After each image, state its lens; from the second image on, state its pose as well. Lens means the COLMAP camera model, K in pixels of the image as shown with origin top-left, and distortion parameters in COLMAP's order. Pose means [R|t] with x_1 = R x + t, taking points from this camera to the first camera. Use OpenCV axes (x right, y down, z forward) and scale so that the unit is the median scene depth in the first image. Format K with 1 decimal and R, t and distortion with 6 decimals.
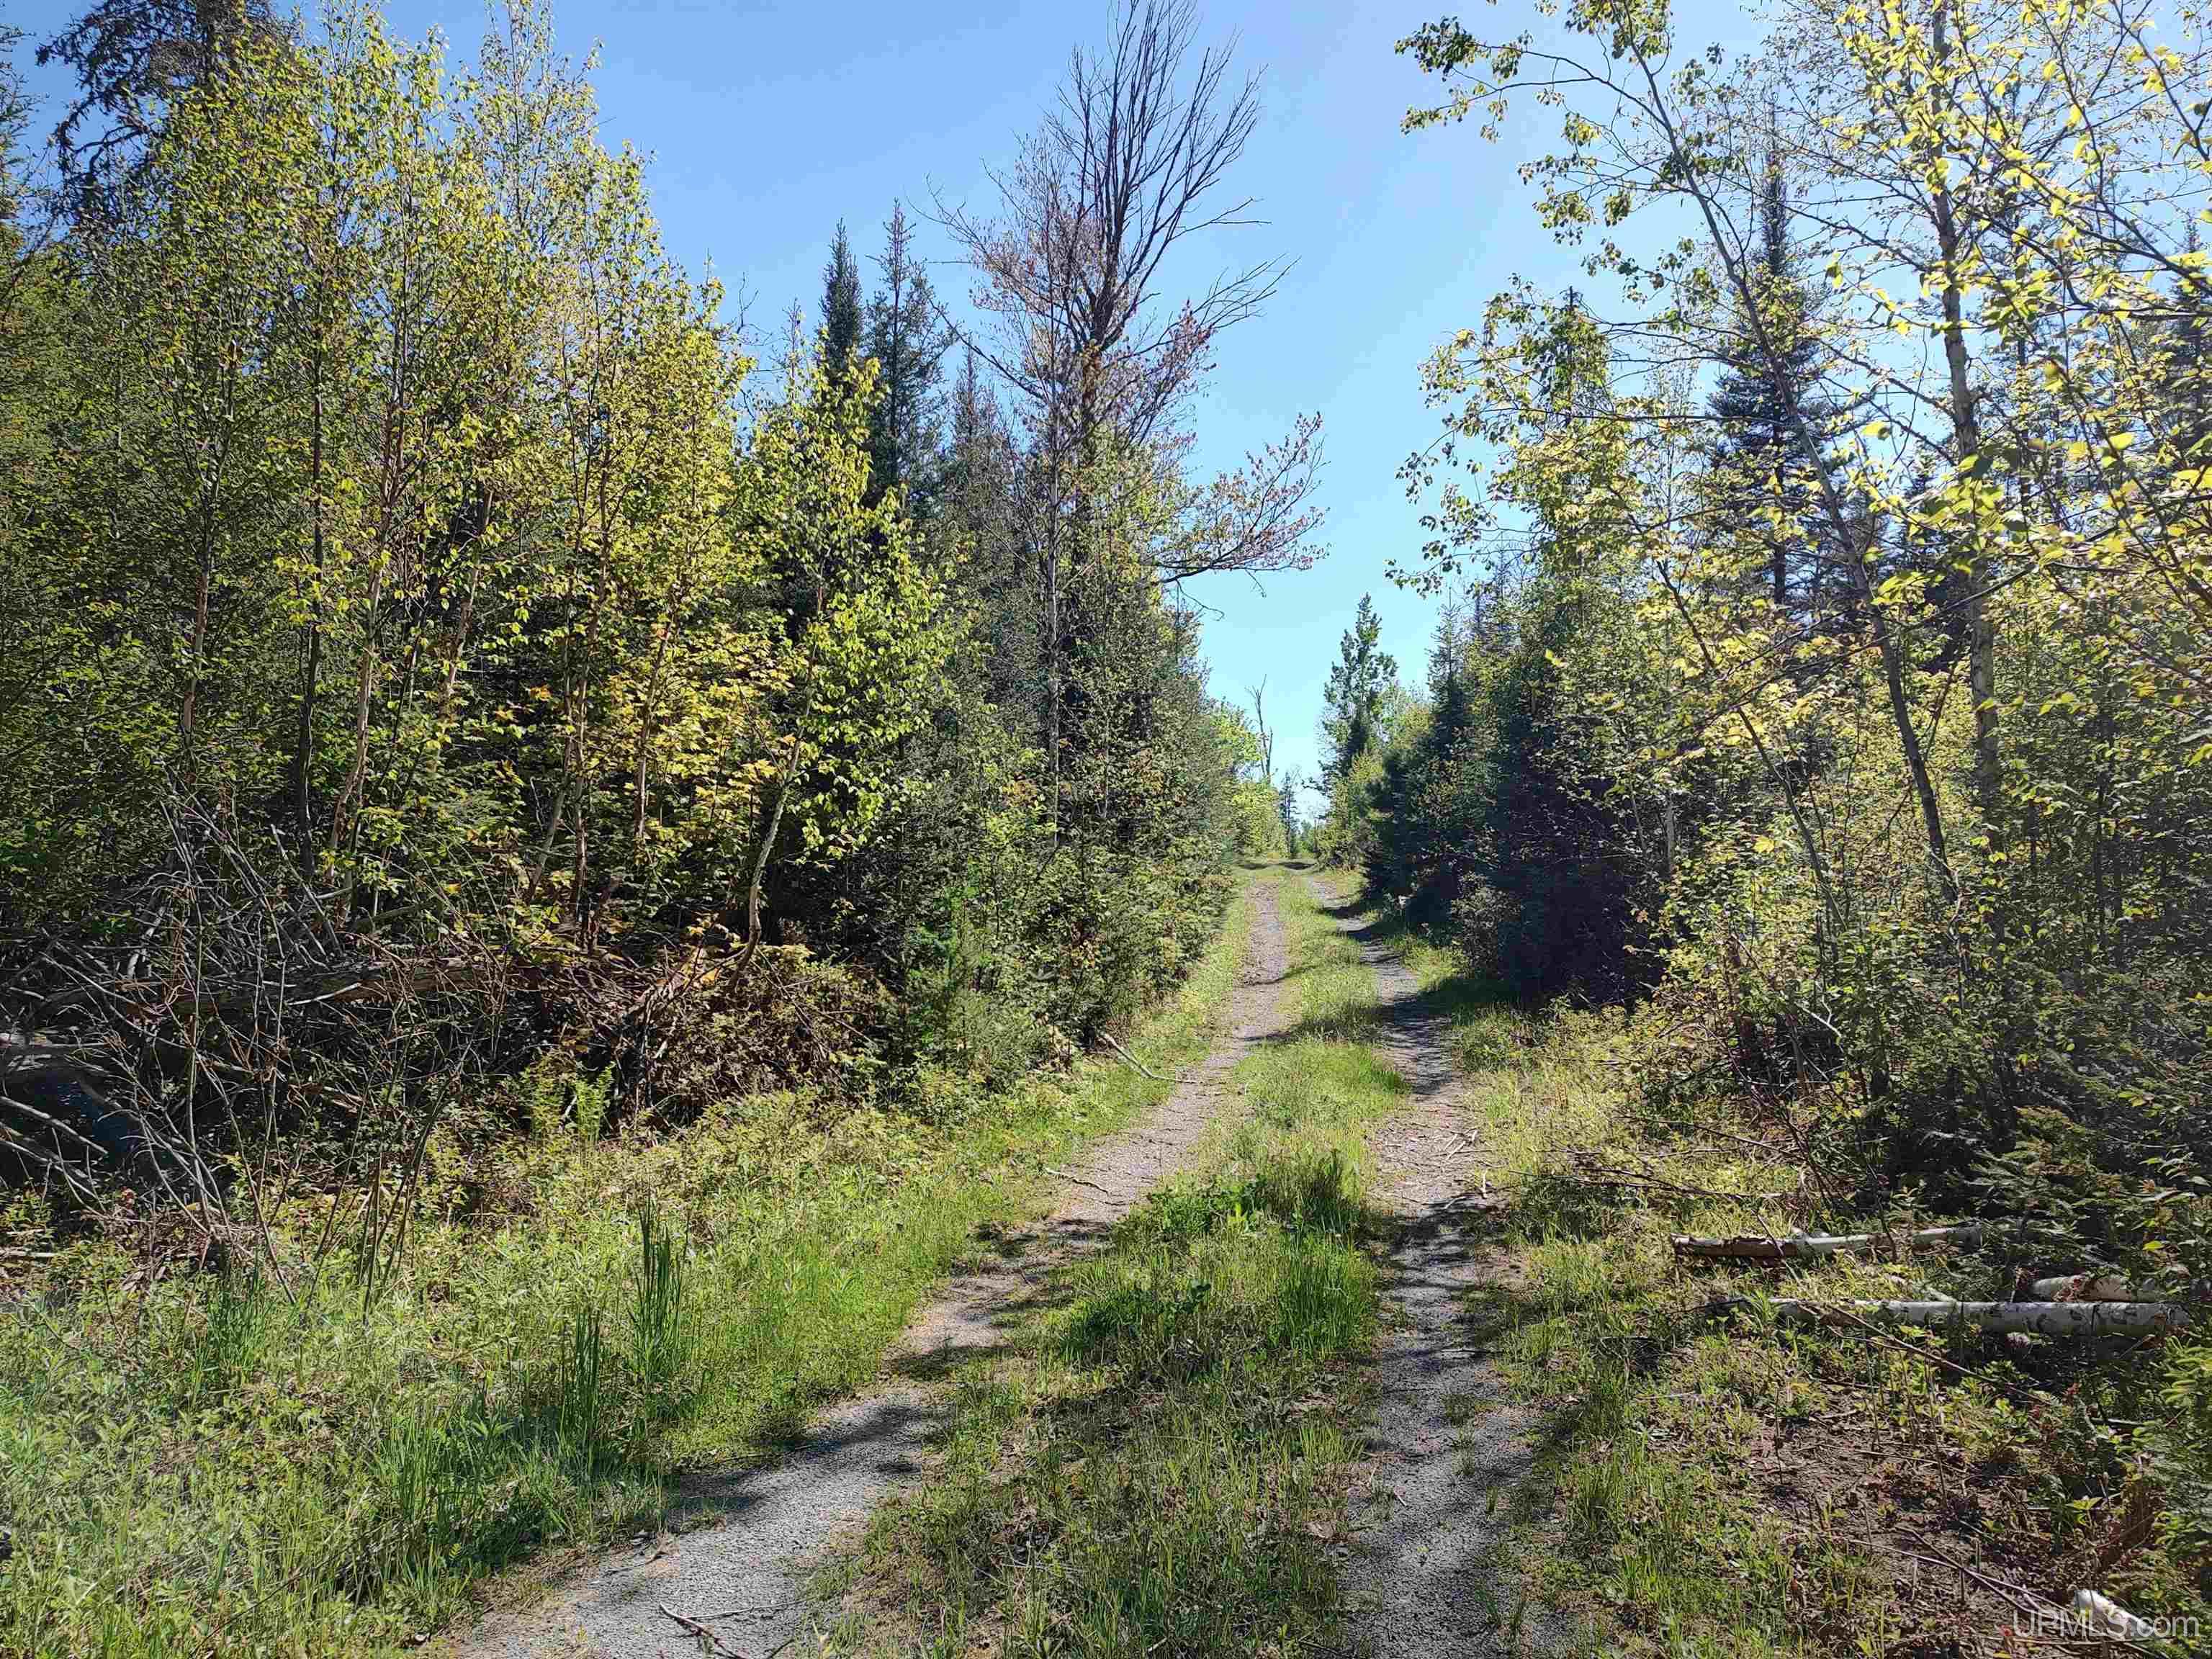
lens RADIAL K [[1547.8, 0, 1107.0], [0, 1547.8, 829.0], [0, 0, 1]] dist [0.024279, -0.030878]
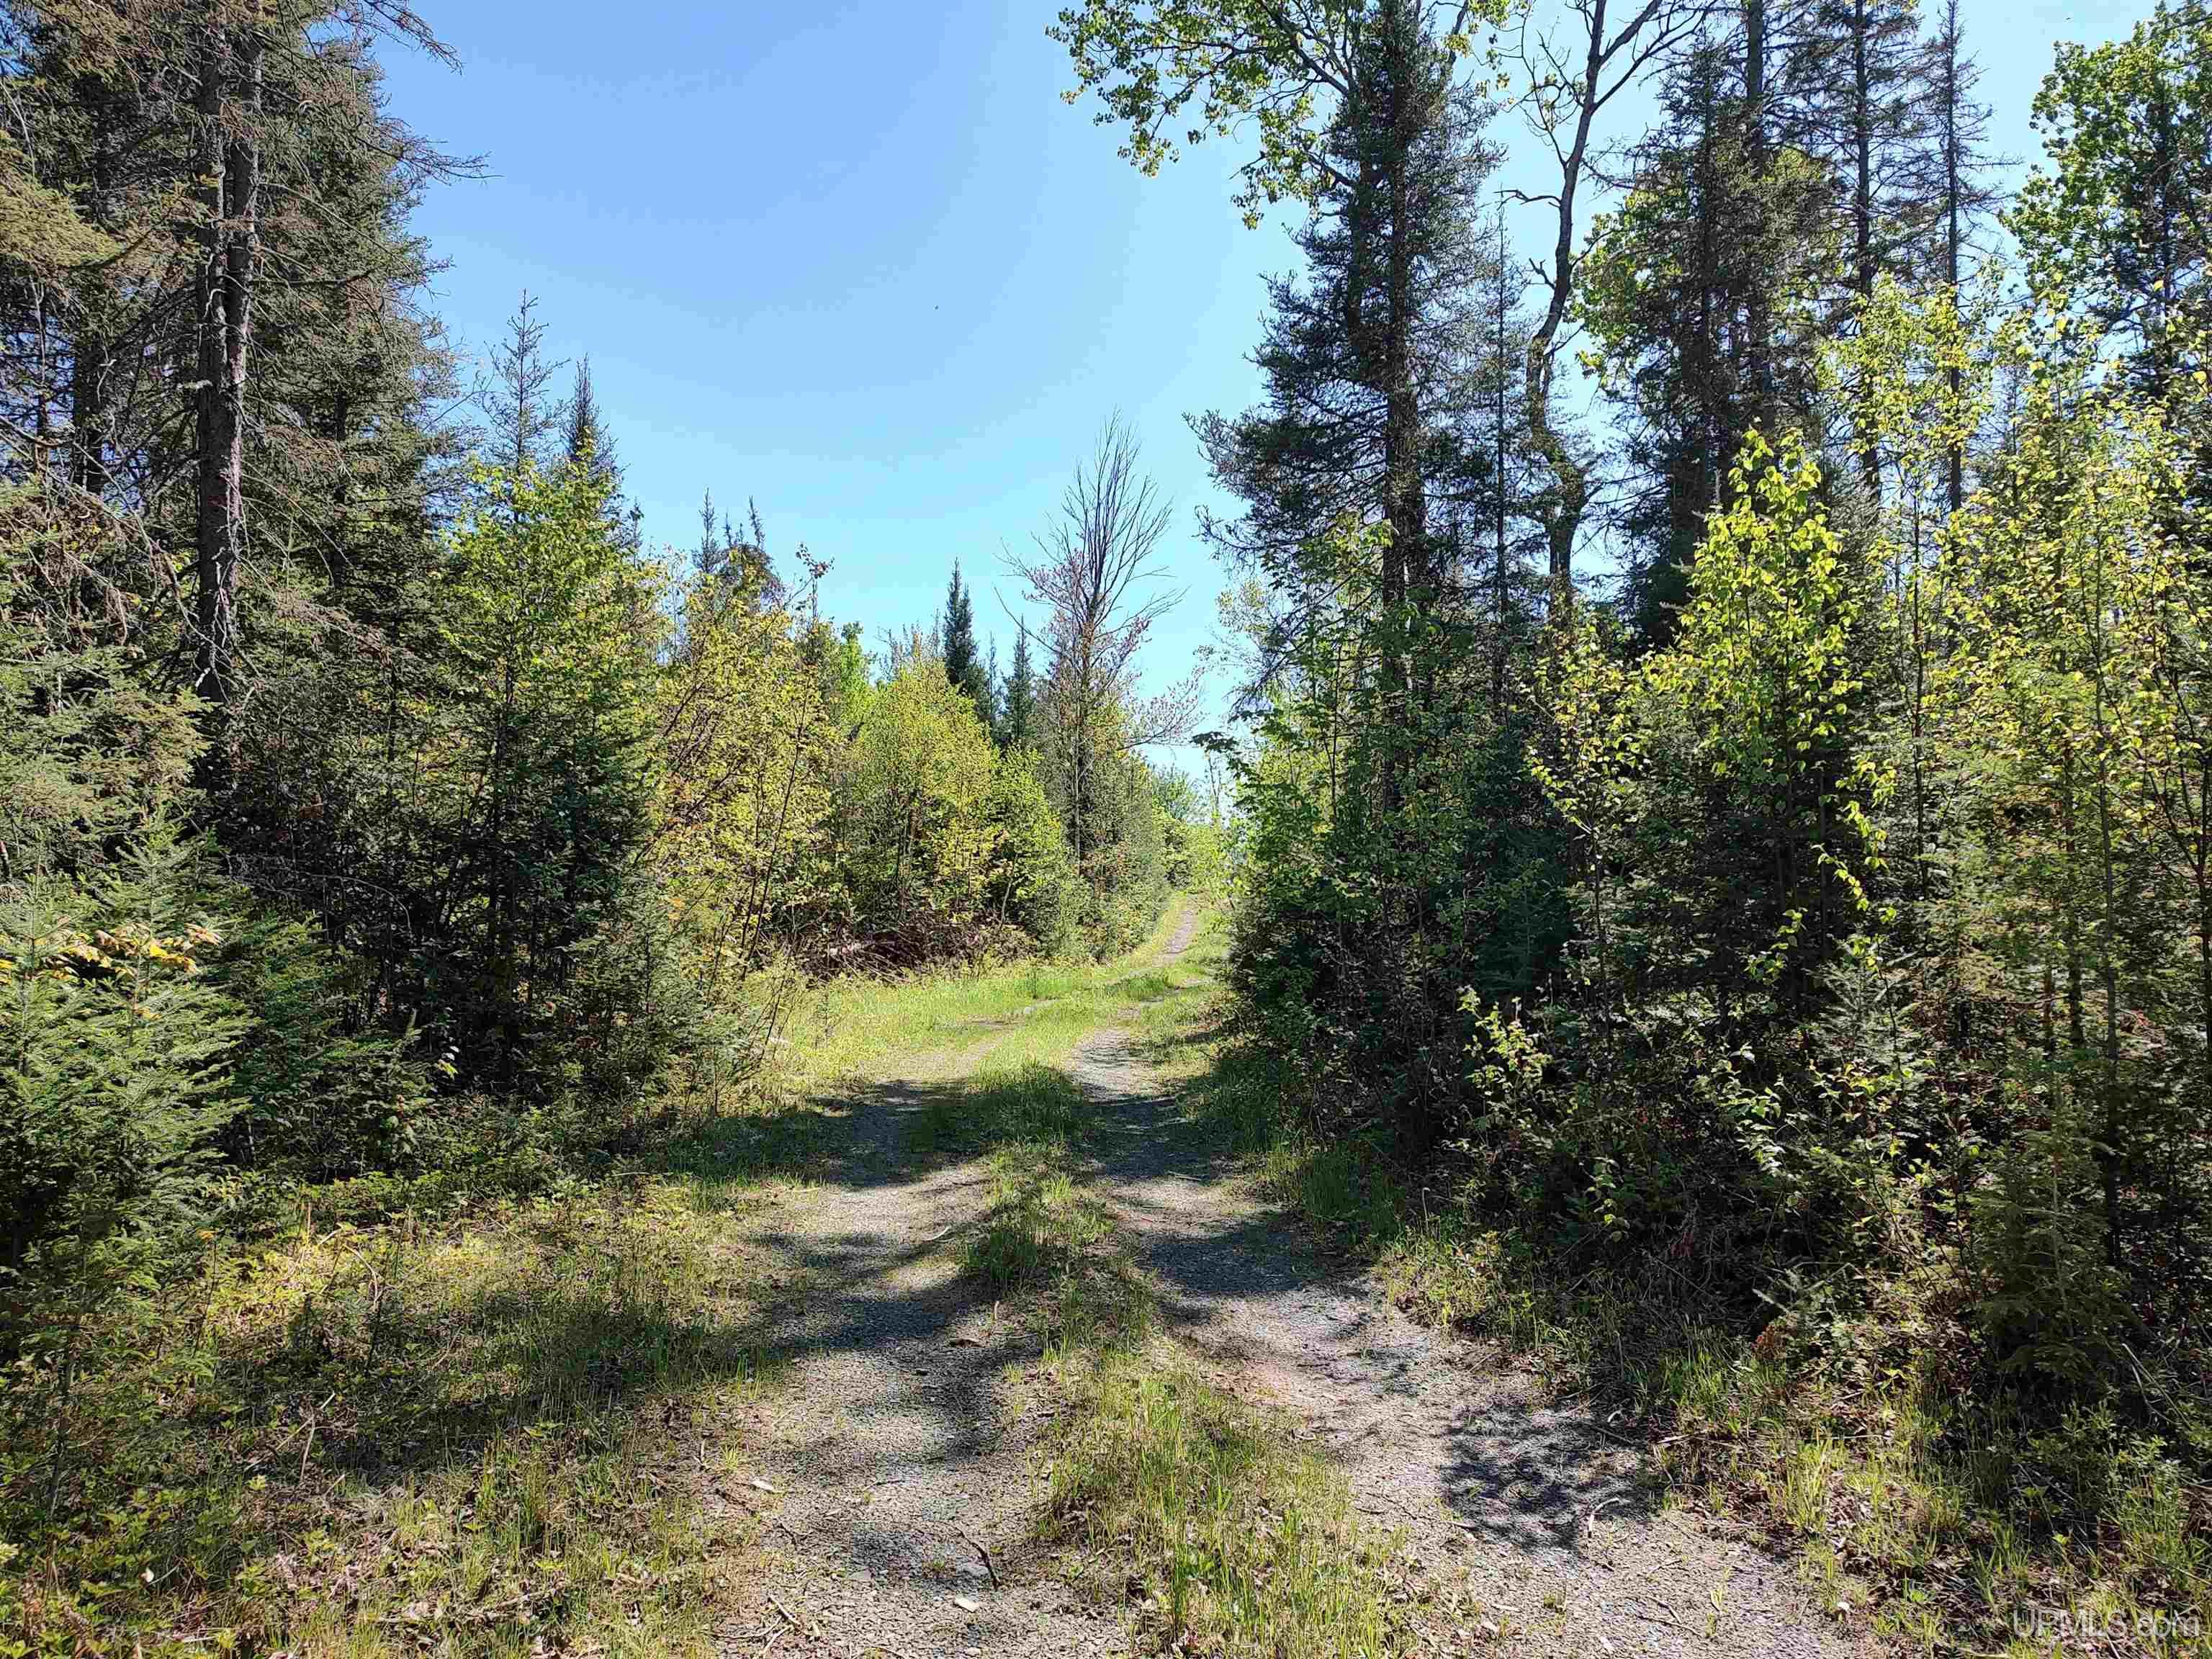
lens RADIAL K [[1547.8, 0, 1105.8], [0, 1547.8, 836.1], [0, 0, 1]] dist [0.024279, -0.030878]
pose [[0.999825, -0.006980, 0.017331, -0.023208], [0.007109, 0.999947, -0.007398, -0.036893], [-0.017278, 0.007520, 0.999822, -0.946290]]
